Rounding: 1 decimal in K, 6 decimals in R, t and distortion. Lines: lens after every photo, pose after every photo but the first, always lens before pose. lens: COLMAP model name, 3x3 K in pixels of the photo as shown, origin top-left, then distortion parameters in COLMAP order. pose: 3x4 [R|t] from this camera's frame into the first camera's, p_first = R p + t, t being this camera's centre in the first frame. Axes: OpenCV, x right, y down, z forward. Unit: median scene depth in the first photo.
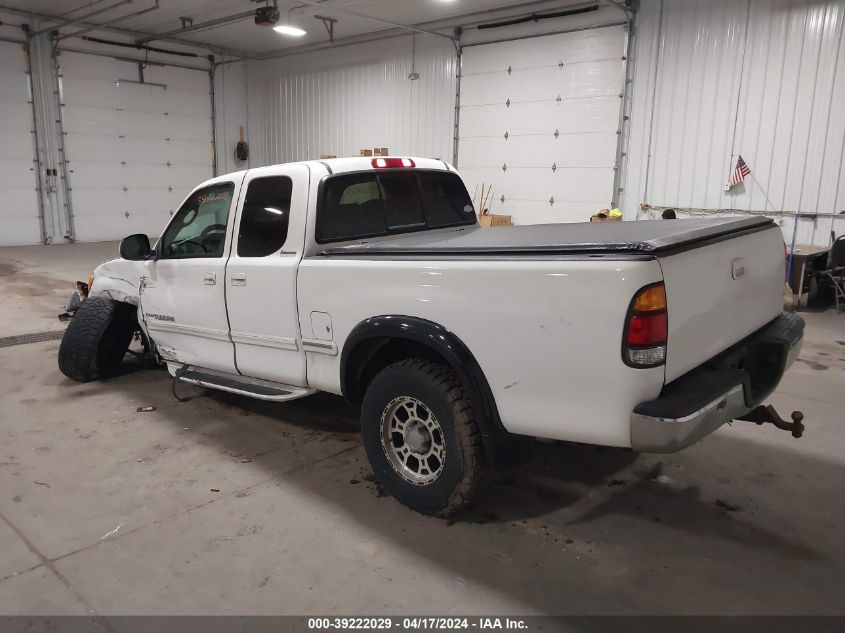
lens RADIAL K [[657.5, 0, 422.5], [0, 657.5, 316.5], [0, 0, 1]] dist [0.005411, -0.002746]
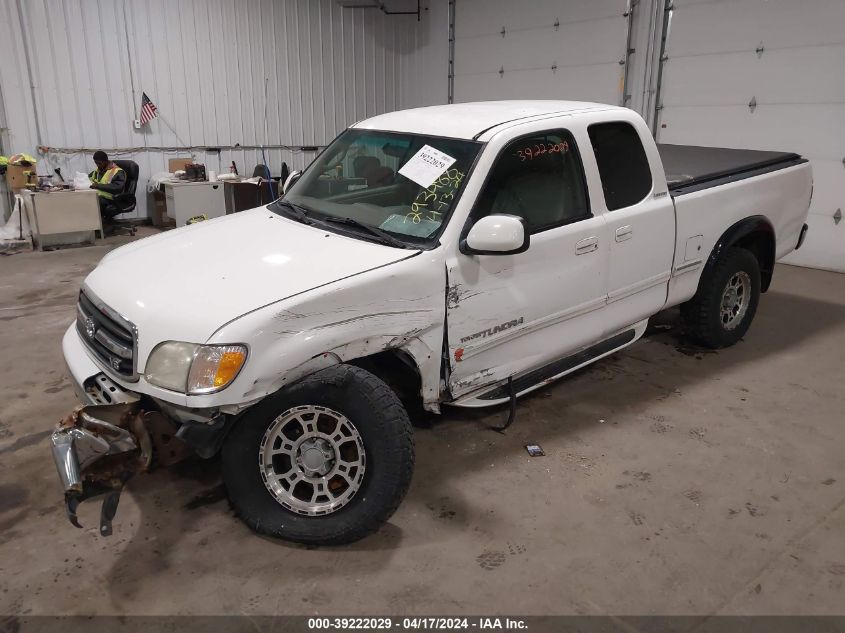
lens RADIAL K [[657.5, 0, 422.5], [0, 657.5, 316.5], [0, 0, 1]] dist [0.005411, -0.002746]
pose [[0.169844, -0.289455, 0.942003, -1.048394], [0.197398, 0.946510, 0.255249, -0.202217], [-0.965498, 0.142597, 0.217897, 0.909665]]
